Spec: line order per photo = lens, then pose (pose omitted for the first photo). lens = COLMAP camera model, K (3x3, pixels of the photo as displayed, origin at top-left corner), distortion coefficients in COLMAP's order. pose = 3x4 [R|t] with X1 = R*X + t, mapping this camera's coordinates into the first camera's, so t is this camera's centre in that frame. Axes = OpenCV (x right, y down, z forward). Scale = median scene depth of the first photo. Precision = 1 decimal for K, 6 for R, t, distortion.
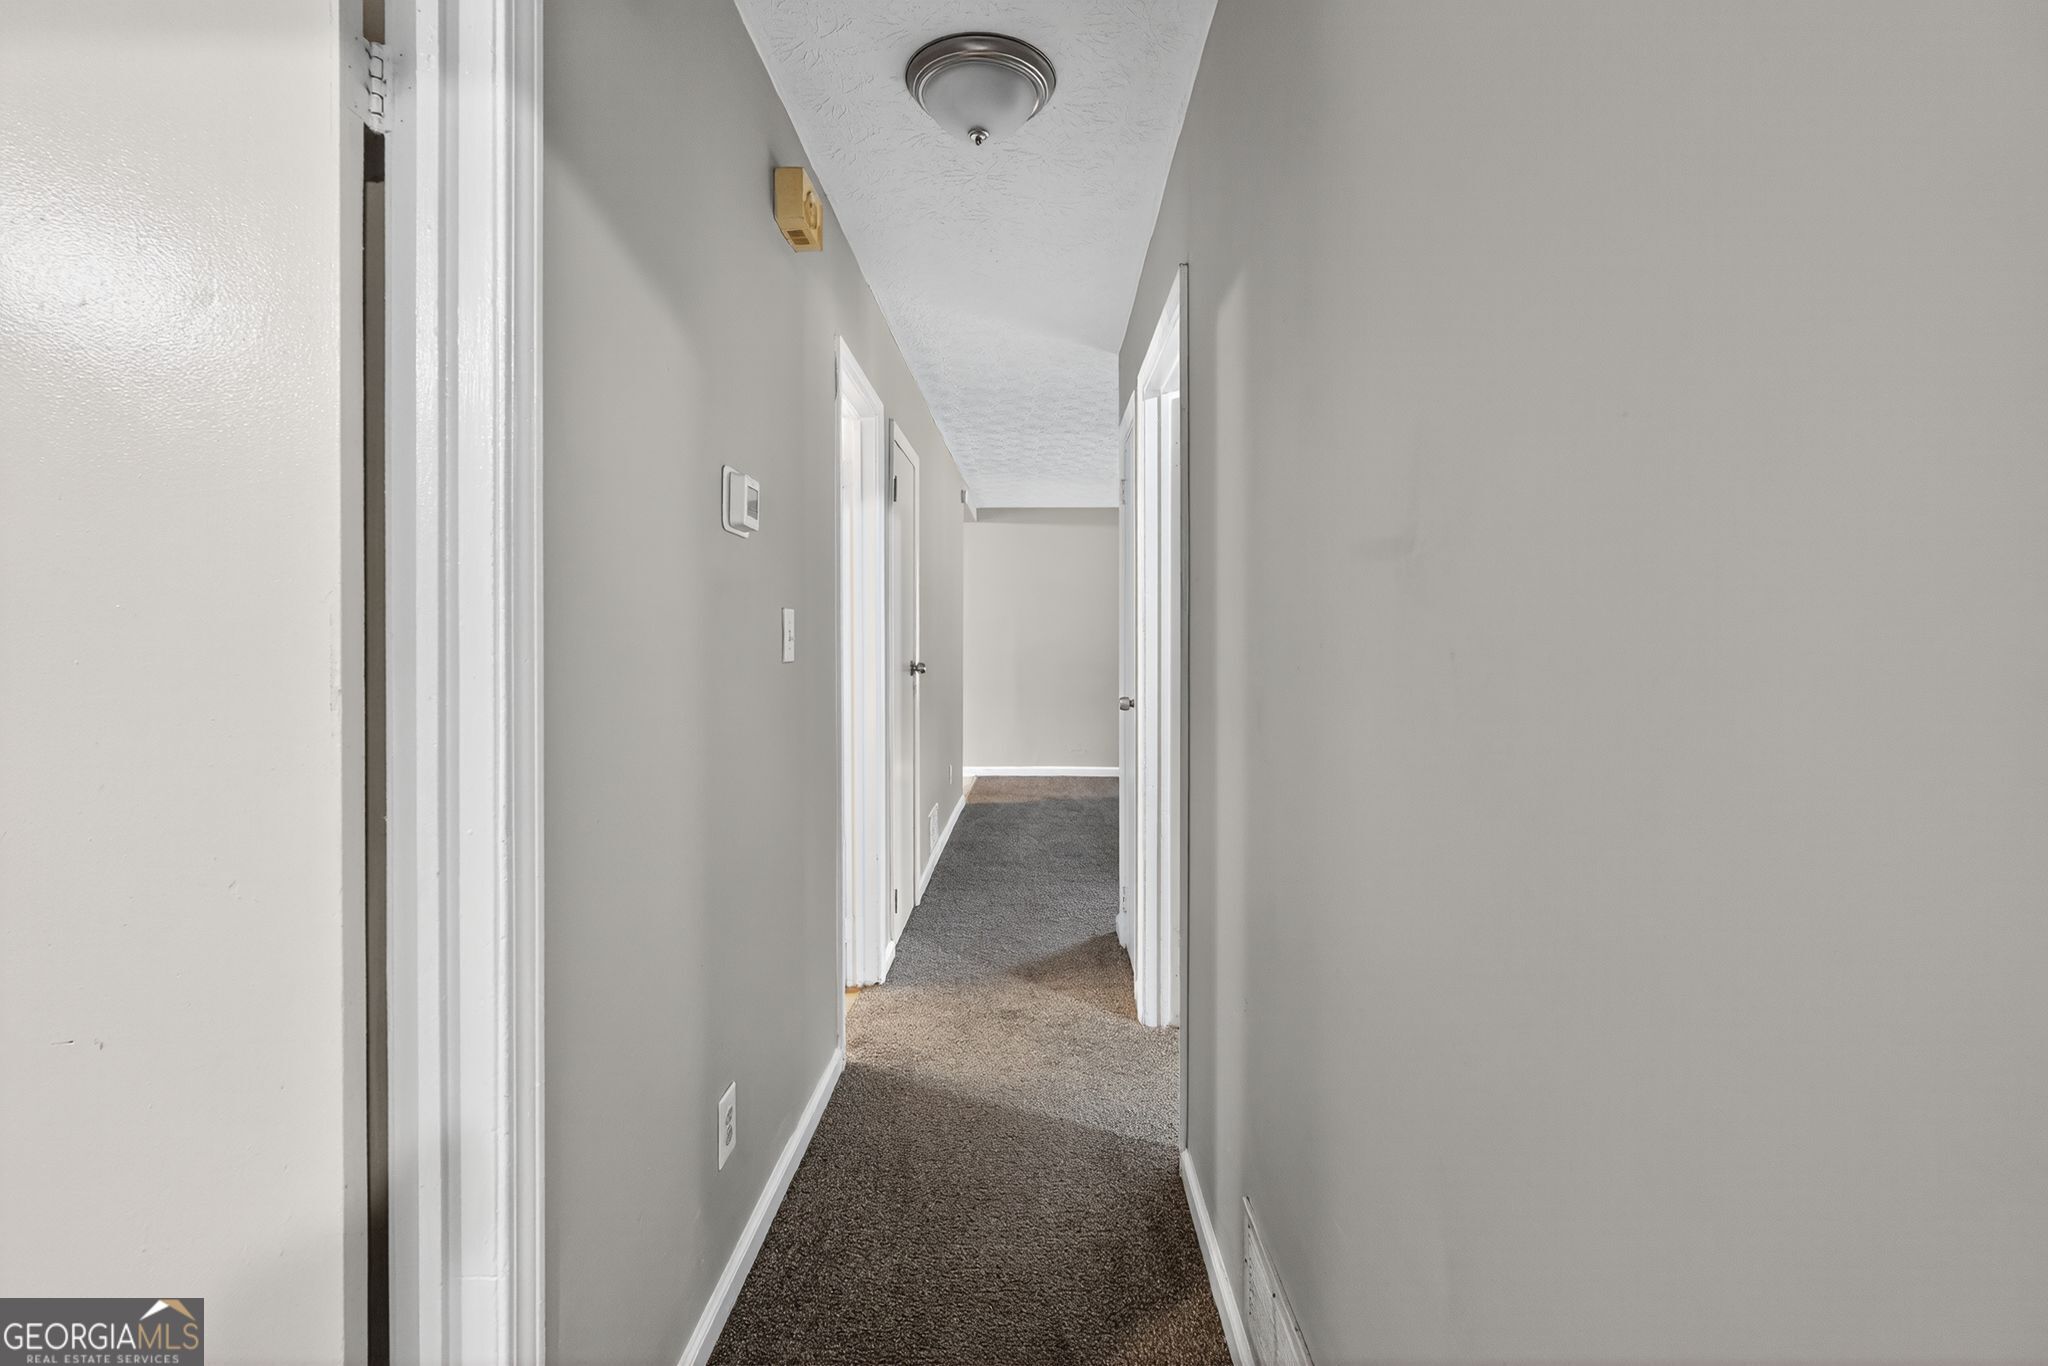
lens RADIAL K [[908.7, 0, 1037.5], [0, 908.7, 601.1], [0, 0, 1]] dist [-0.000663, -0.000139]
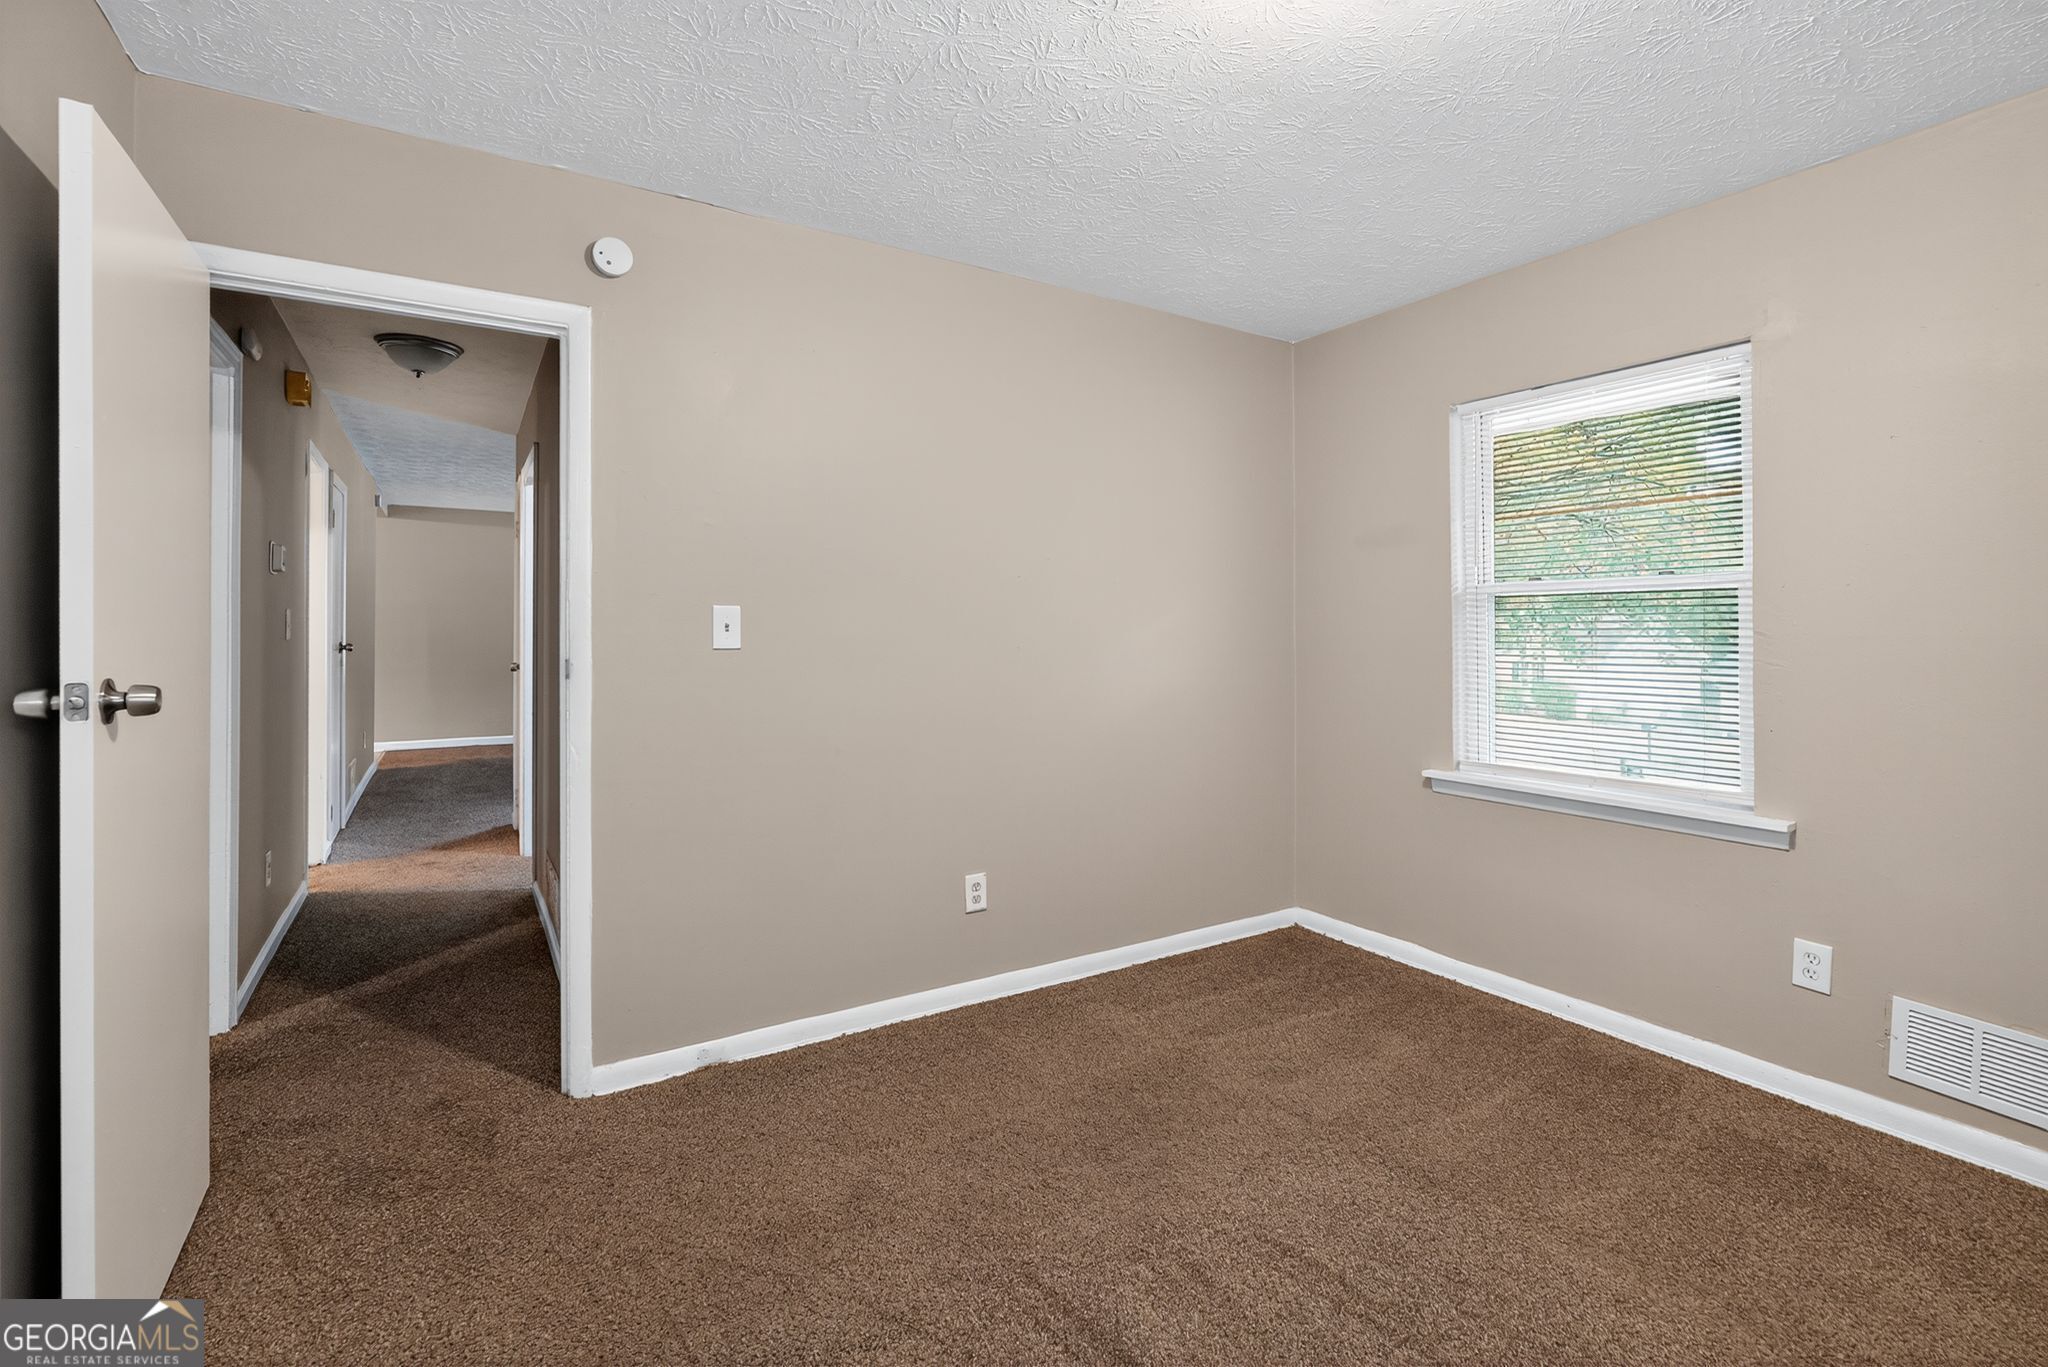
lens RADIAL K [[921.1, 0, 1016.9], [0, 921.1, 616.6], [0, 0, 1]] dist [-0.013816, 0.000298]
pose [[0.851032, 0.007505, 0.525060, 0.000909], [-0.025024, 0.999342, 0.026275, -0.034190], [-0.524517, -0.035499, 0.850659, -0.714268]]
